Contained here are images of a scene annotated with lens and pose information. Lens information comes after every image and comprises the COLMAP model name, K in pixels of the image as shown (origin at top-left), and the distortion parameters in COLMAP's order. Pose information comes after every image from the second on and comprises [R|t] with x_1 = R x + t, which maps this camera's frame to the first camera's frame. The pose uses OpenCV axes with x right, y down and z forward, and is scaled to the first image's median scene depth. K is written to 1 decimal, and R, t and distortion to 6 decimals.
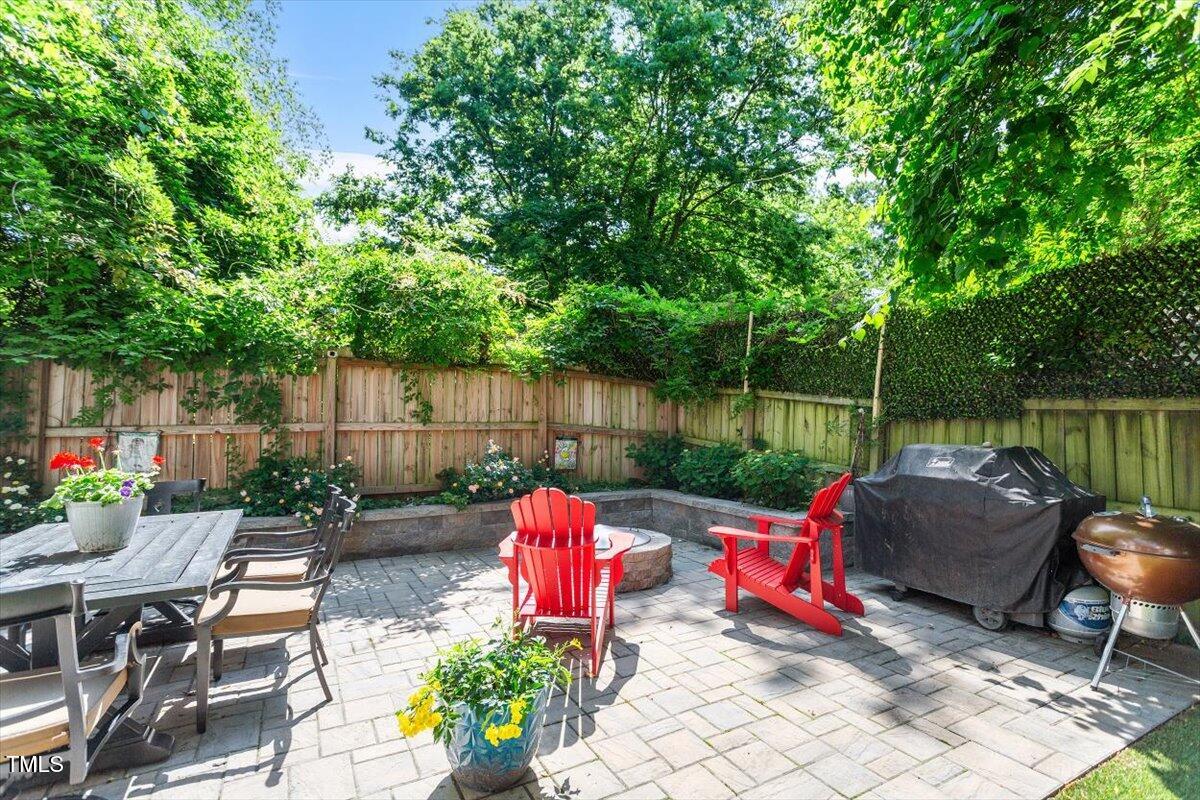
lens RADIAL K [[580.2, 0, 602.9], [0, 580.2, 395.5], [0, 0, 1]] dist [0.000155, 0.000624]
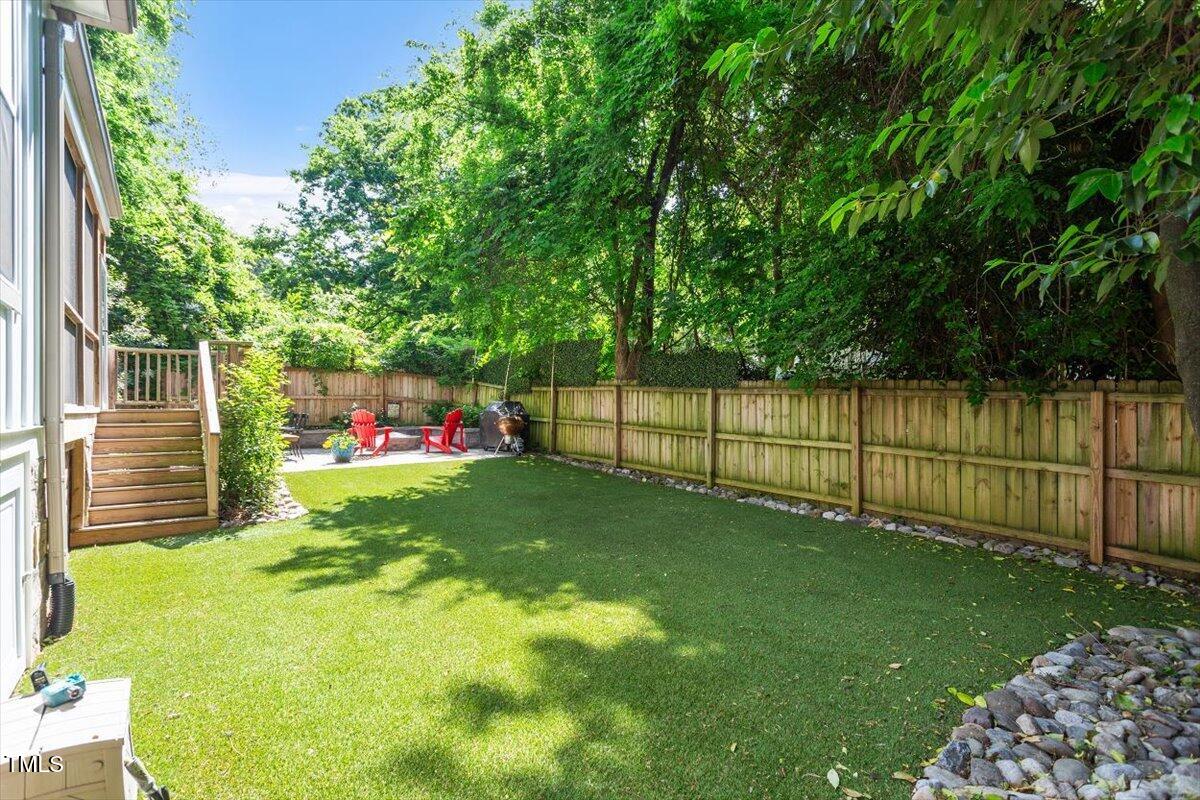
lens RADIAL K [[580.2, 0, 600.1], [0, 580.2, 401.2], [0, 0, 1]] dist [0.000155, 0.000624]
pose [[0.988299, 0.002406, 0.152509, 0.376126], [-0.008615, 0.999160, 0.040070, -0.027446], [-0.152284, -0.040915, 0.987489, -1.280255]]
